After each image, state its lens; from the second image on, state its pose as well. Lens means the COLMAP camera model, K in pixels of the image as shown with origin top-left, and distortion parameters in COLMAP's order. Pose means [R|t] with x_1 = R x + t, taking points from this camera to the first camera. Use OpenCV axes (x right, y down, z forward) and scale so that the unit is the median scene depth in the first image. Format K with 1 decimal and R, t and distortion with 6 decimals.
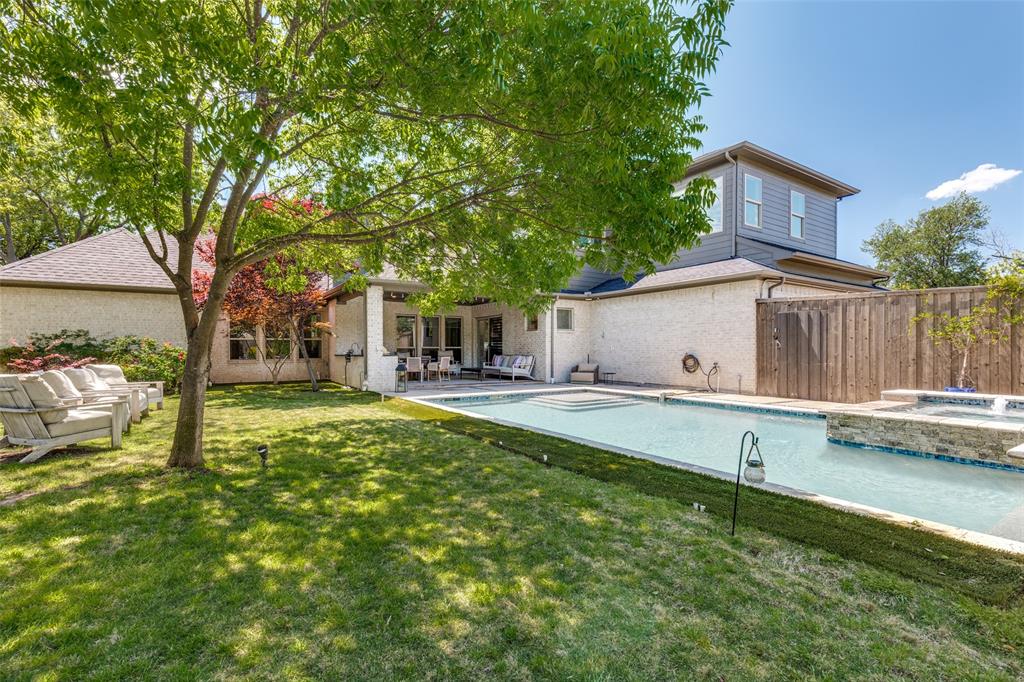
lens RADIAL K [[468.8, 0, 511.0], [0, 468.8, 350.3], [0, 0, 1]] dist [0.014198, -0.000229]
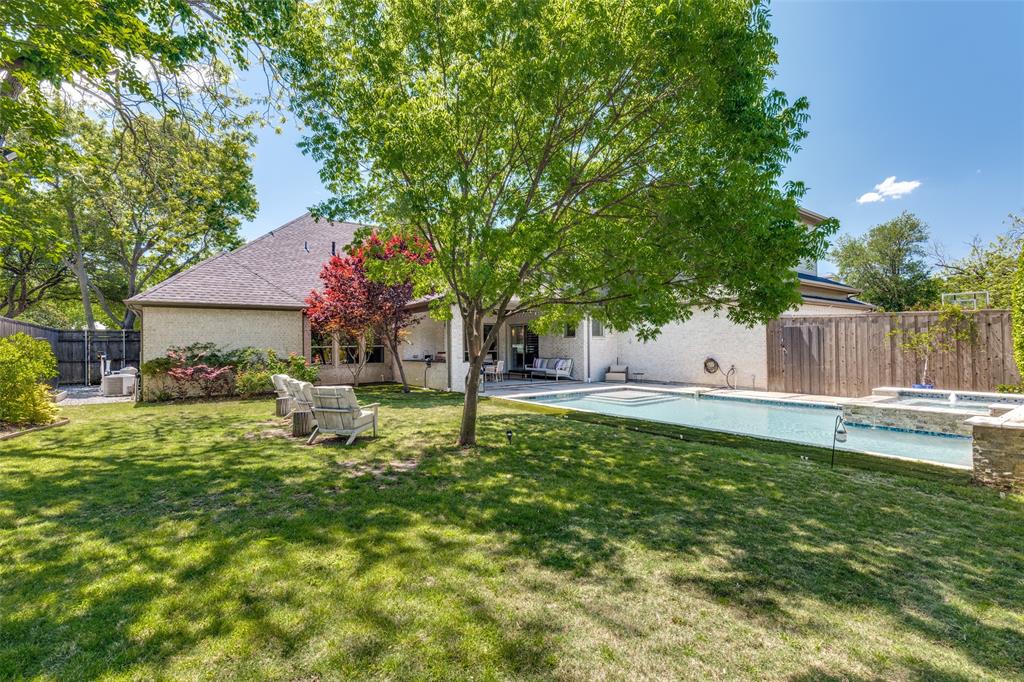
lens RADIAL K [[468.8, 0, 512.0], [0, 468.8, 335.2], [0, 0, 1]] dist [0.014198, -0.000229]
pose [[0.997969, -0.005798, 0.063442, -0.275122], [0.007238, 0.999721, -0.022493, -0.035442], [-0.063294, 0.022906, 0.997732, -0.249665]]
